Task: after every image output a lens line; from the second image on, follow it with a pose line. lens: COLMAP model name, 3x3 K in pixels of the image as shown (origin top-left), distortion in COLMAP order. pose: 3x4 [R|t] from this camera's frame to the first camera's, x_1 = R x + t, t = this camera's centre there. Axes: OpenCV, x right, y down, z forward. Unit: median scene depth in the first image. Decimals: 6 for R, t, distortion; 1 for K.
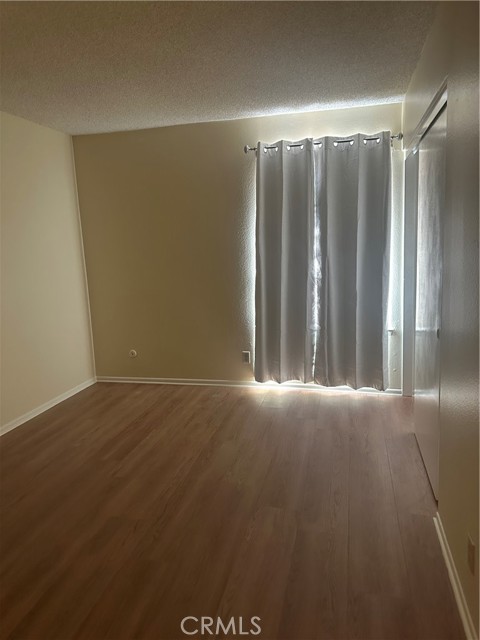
lens RADIAL K [[467.1, 0, 236.5], [0, 467.1, 316.9], [0, 0, 1]] dist [0.130816, -0.225725]
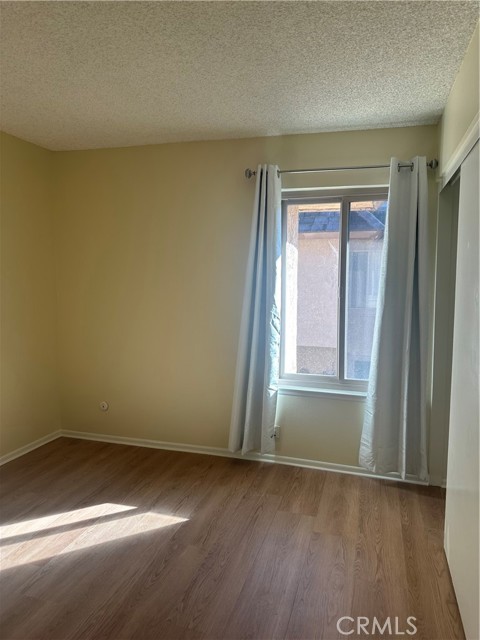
lens RADIAL K [[467.1, 0, 236.5], [0, 467.1, 316.9], [0, 0, 1]] dist [0.130816, -0.225725]
pose [[0.997267, 0.055080, -0.049238, 0.075097], [-0.058570, 0.995648, -0.072488, -0.050740], [0.045031, 0.075173, 0.996153, 0.243894]]
